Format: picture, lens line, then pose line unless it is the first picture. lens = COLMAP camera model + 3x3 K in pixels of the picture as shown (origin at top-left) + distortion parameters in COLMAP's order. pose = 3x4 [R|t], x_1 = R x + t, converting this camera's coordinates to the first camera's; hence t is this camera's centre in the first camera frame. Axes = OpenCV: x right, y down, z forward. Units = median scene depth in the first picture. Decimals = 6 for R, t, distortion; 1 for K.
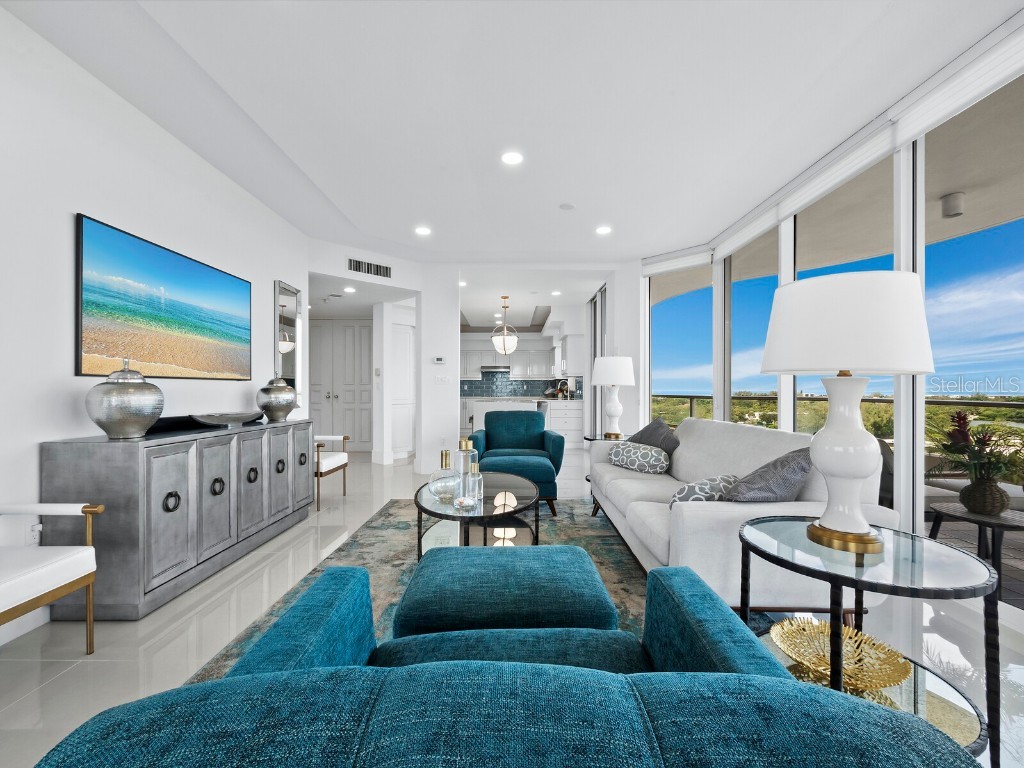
lens RADIAL K [[438.5, 0, 507.7], [0, 438.5, 389.0], [0, 0, 1]] dist [0.001250, 0.000506]
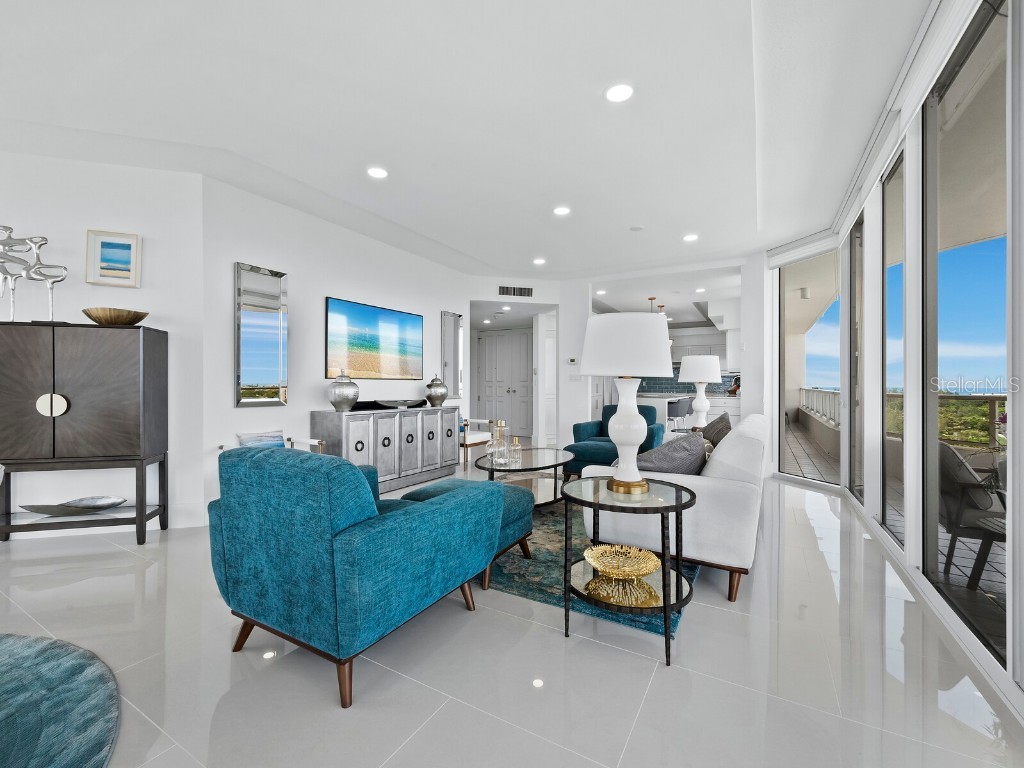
lens RADIAL K [[443.7, 0, 503.2], [0, 443.7, 384.3], [0, 0, 1]] dist [0.000308, -0.000001]
pose [[0.865073, 0.000247, -0.501645, 0.520222], [-0.001488, 0.999997, -0.002072, -0.001061], [0.501643, 0.002539, 0.865071, -0.238134]]
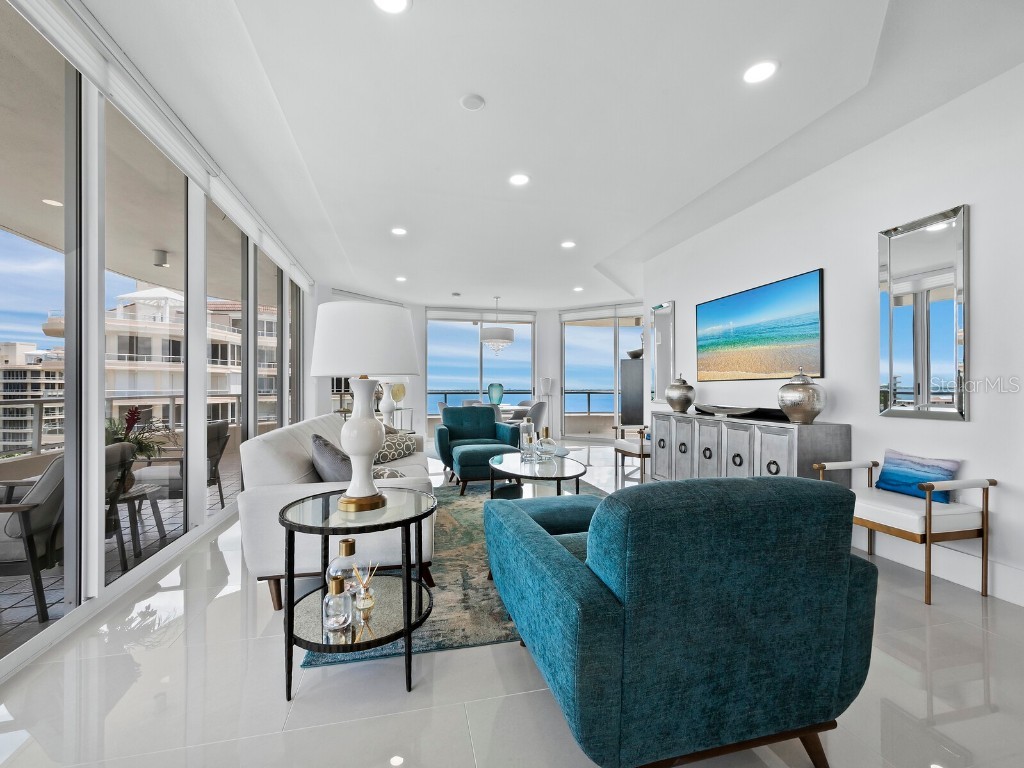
lens RADIAL K [[438.5, 0, 507.7], [0, 438.5, 389.0], [0, 0, 1]] dist [0.001250, 0.000506]
pose [[-0.972259, -0.001684, -0.233899, 0.297453], [-0.001445, 0.999998, -0.001195, 0.005963], [0.233901, -0.000824, -0.972260, 2.063334]]
